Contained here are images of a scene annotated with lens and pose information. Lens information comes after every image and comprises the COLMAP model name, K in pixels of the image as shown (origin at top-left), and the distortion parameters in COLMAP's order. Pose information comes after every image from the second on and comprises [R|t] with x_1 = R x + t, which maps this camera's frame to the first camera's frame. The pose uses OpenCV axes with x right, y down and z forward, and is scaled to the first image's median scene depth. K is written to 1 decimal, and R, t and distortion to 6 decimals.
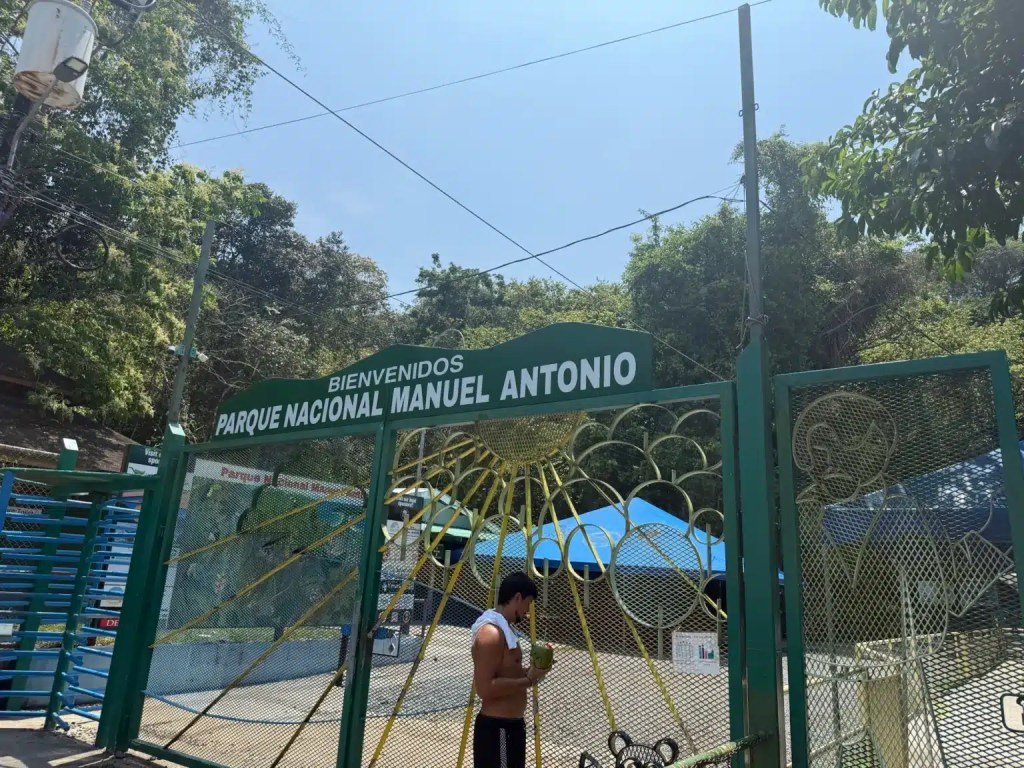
lens RADIAL K [[731.5, 0, 511.9], [0, 731.5, 381.6], [0, 0, 1]] dist [-0.002283, -0.000843]
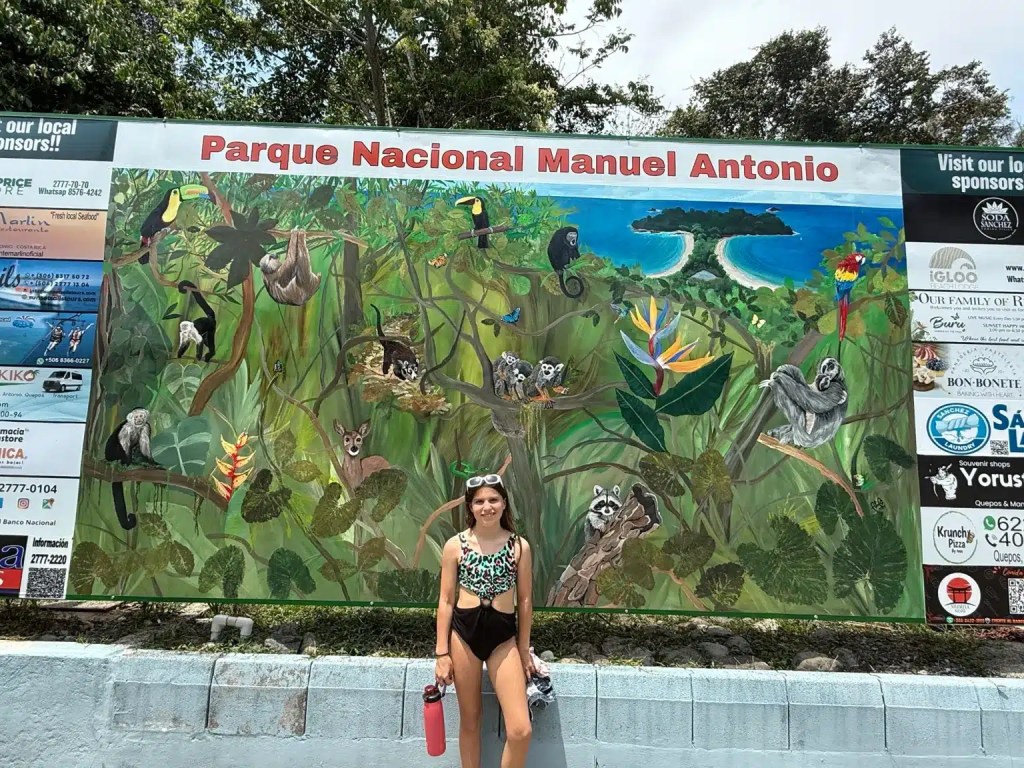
lens RADIAL K [[580.2, 0, 511.0], [0, 580.2, 385.3], [0, 0, 1]] dist [0.004788, 0.000633]
pose [[0.578584, -0.141117, -0.803322, -0.110228], [0.215977, 0.976268, -0.015943, 0.263628], [0.786508, -0.164275, 0.595331, 0.923101]]
